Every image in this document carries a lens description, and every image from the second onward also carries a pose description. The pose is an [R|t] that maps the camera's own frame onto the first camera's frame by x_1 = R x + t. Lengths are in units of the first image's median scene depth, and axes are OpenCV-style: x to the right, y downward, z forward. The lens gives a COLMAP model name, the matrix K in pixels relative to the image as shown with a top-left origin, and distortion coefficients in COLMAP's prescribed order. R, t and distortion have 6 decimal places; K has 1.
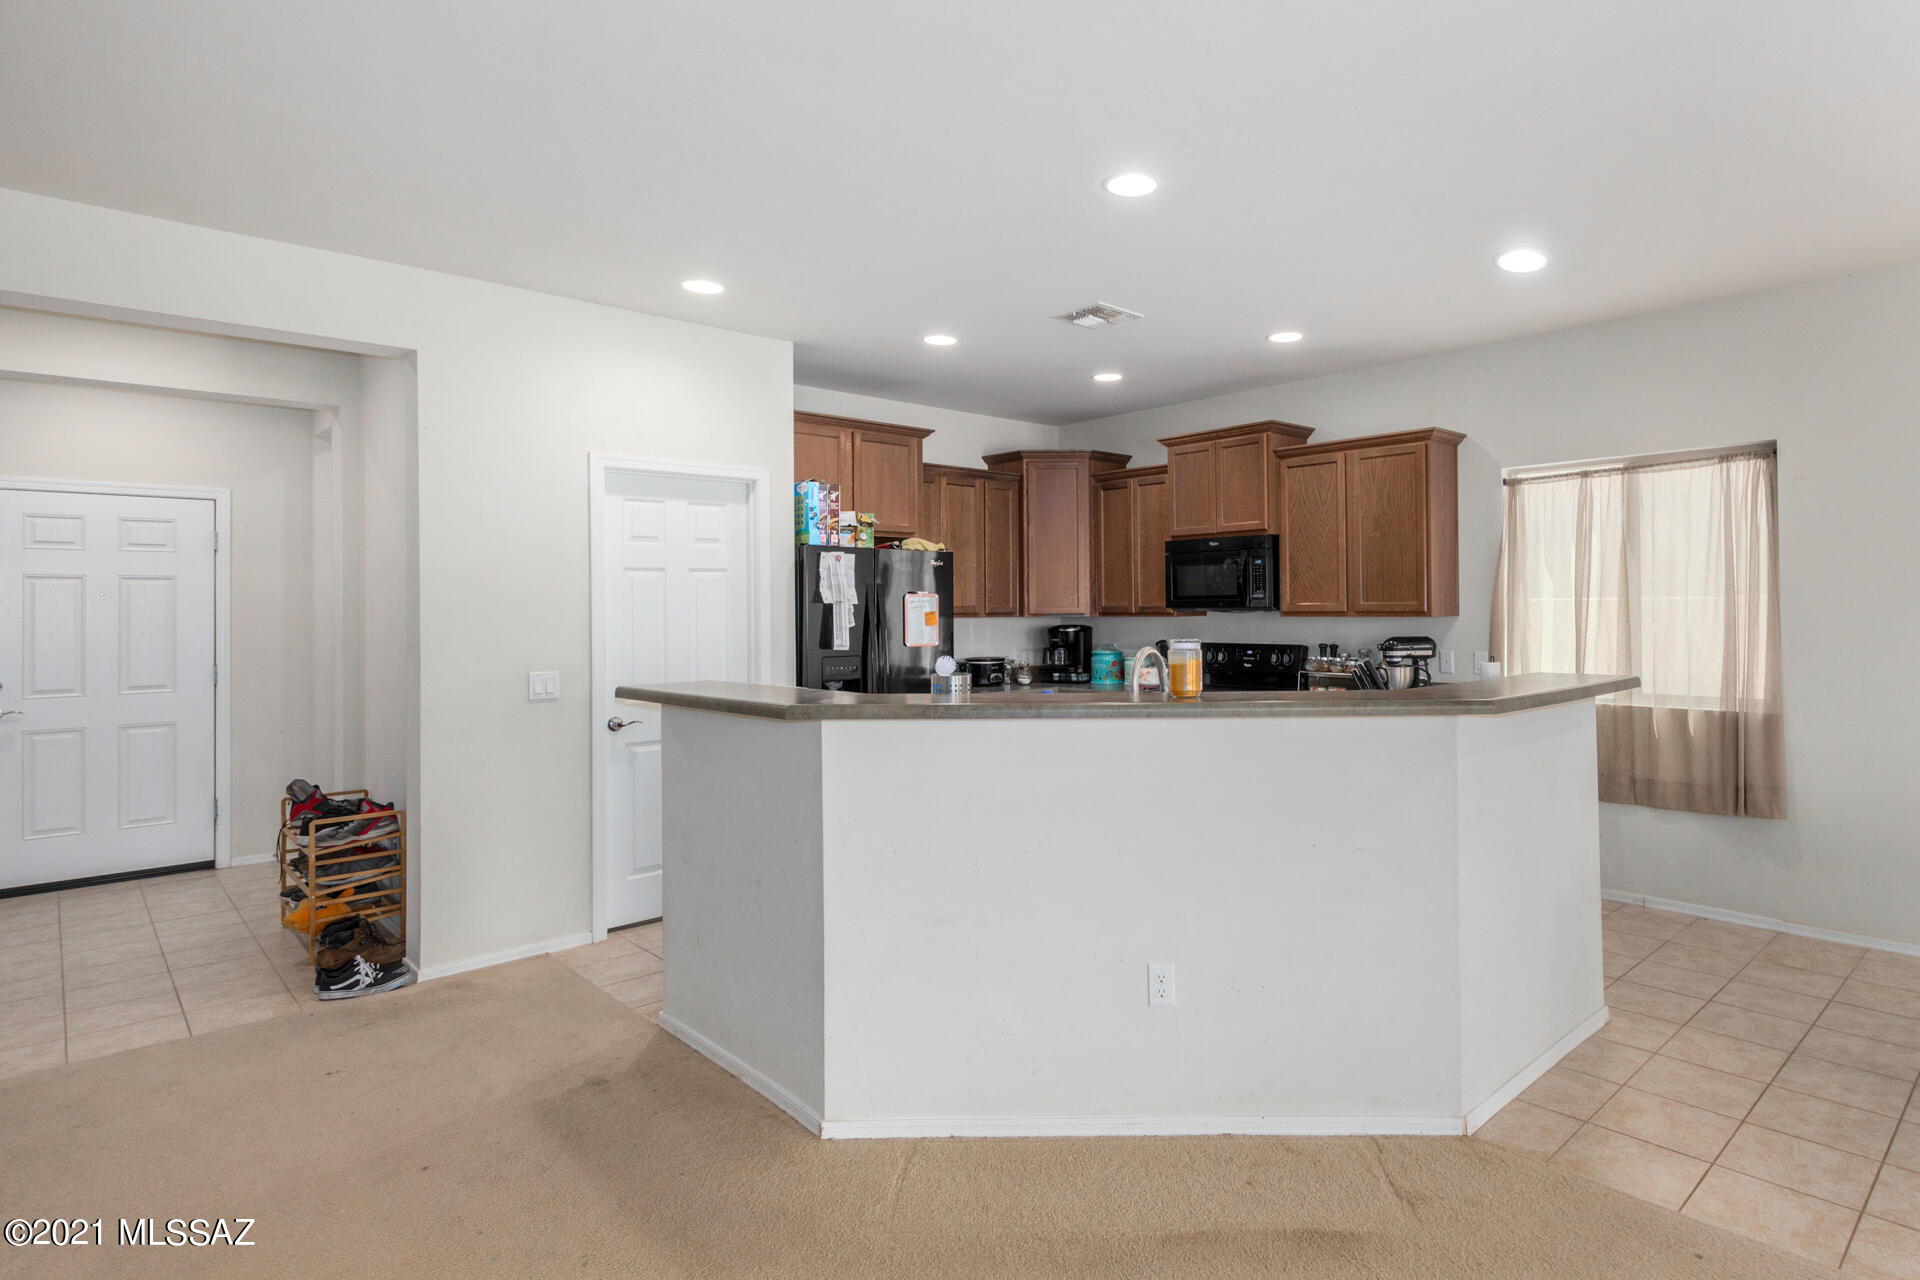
lens RADIAL K [[1033.7, 0, 966.5], [0, 1033.7, 623.9], [0, 0, 1]] dist [-0.002734, -0.000440]
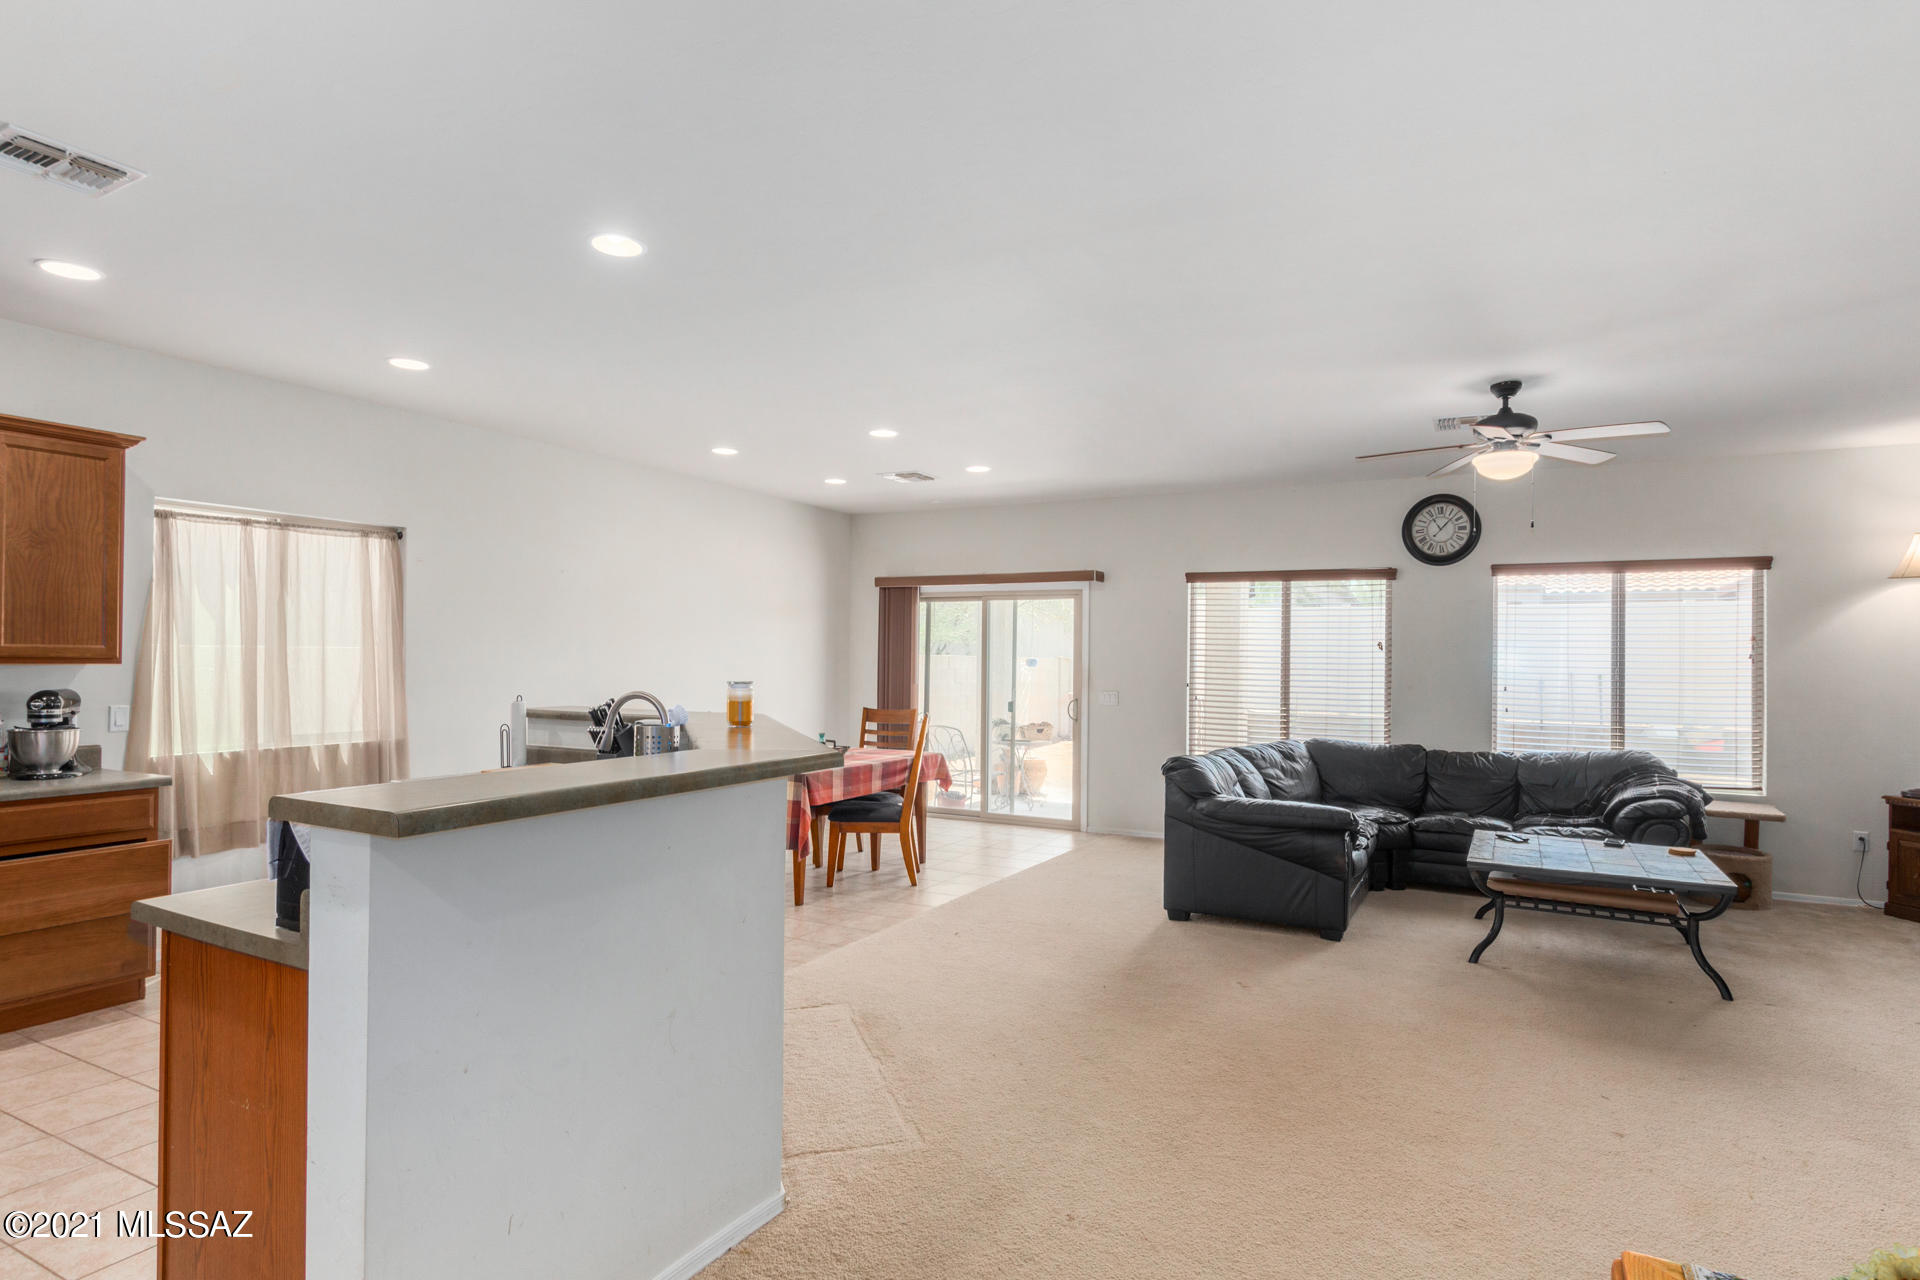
lens RADIAL K [[996.4, 0, 964.4], [0, 996.4, 624.9], [0, 0, 1]] dist [-0.010010, -0.002341]
pose [[-0.352530, 0.037835, 0.935036, -0.520620], [0.008595, 0.999271, -0.037194, -0.002973], [-0.935761, -0.005075, -0.352598, 0.650571]]
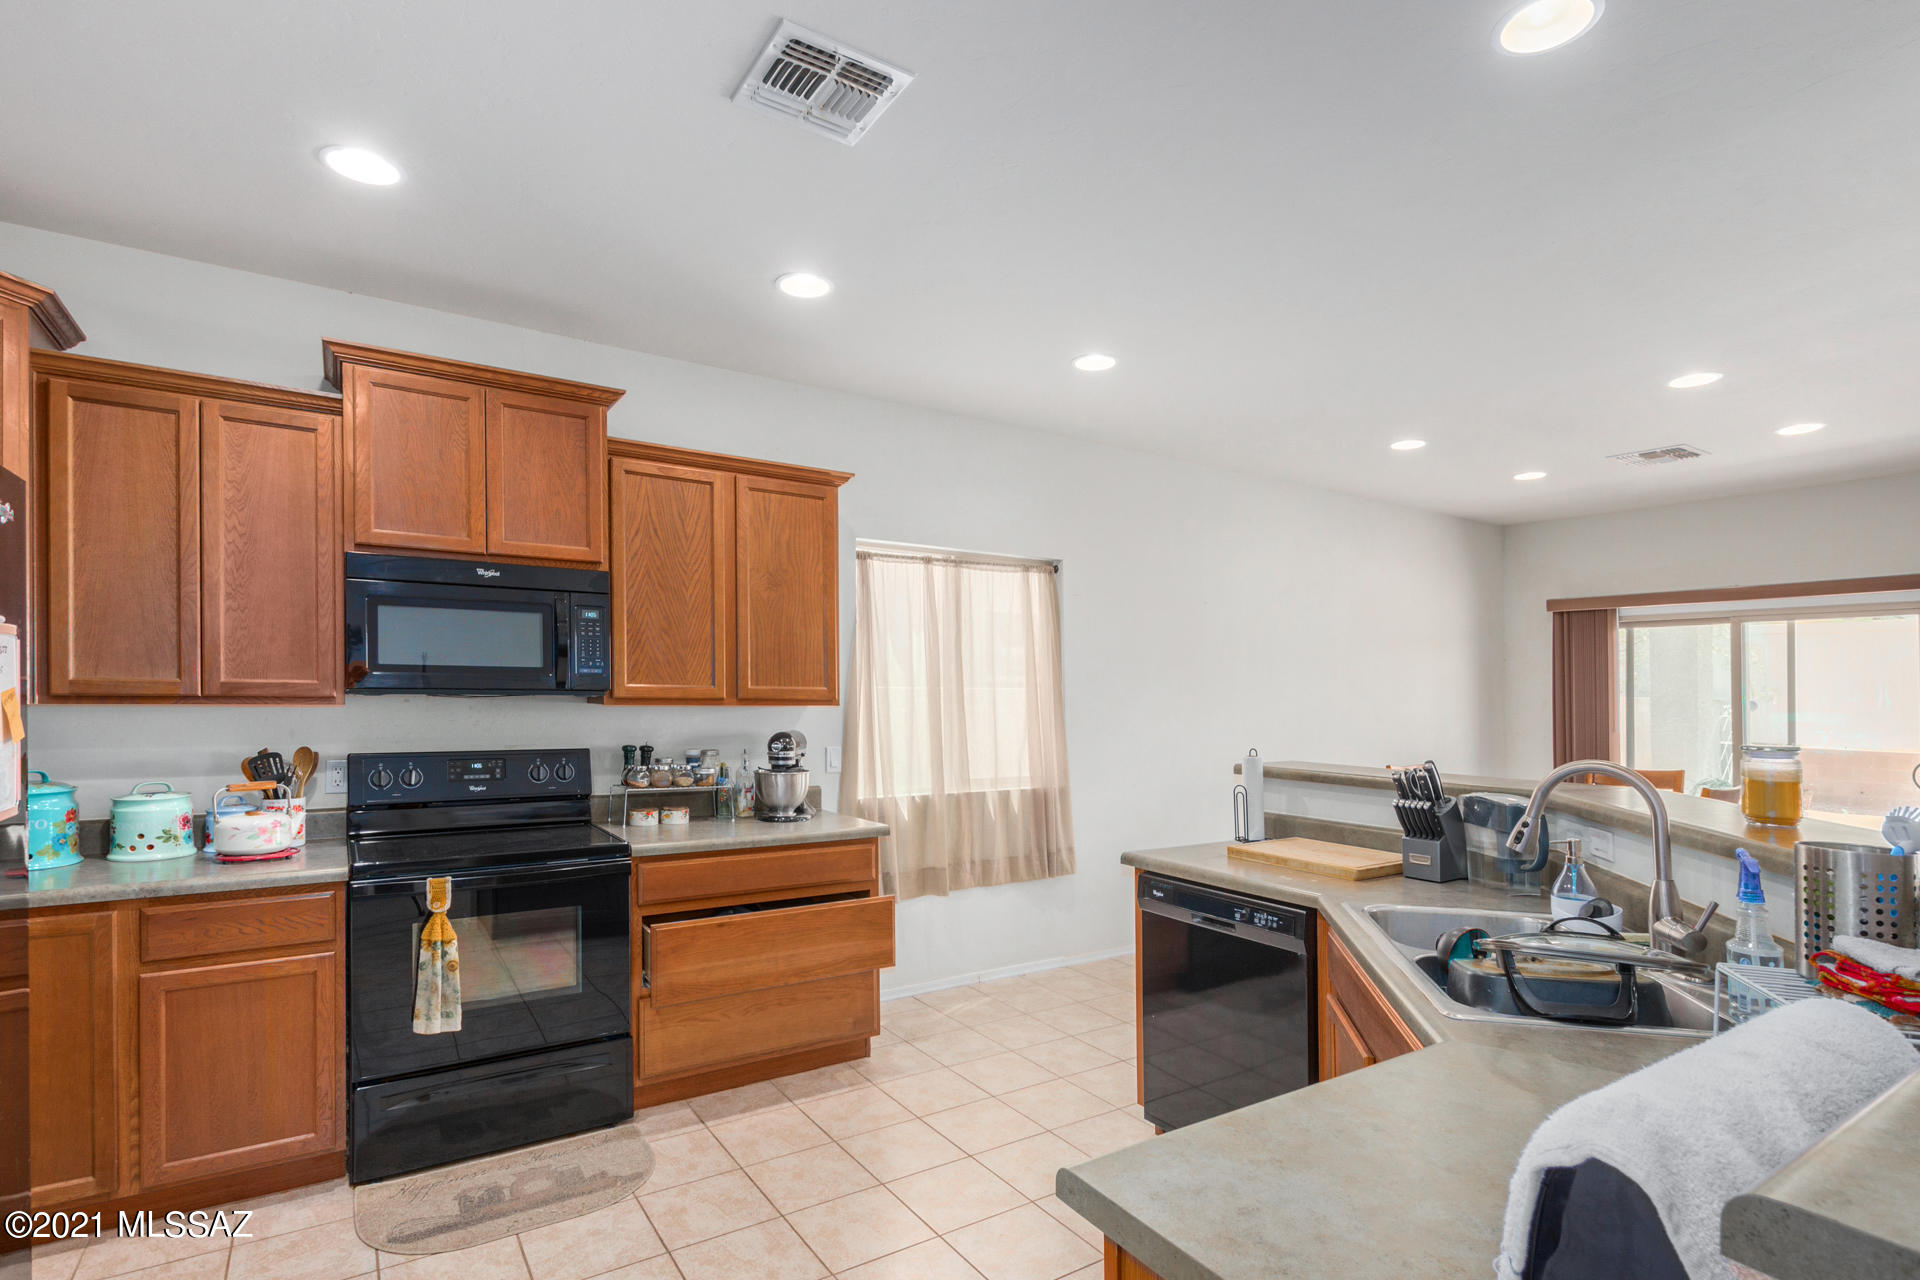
lens RADIAL K [[914.2, 0, 957.9], [0, 914.2, 689.5], [0, 0, 1]] dist [-0.001187, 0.000644]
pose [[0.139411, 0.014152, 0.990134, -0.244745], [0.002805, 0.999888, -0.014686, -0.008990], [-0.990231, 0.004825, 0.139355, 0.808713]]
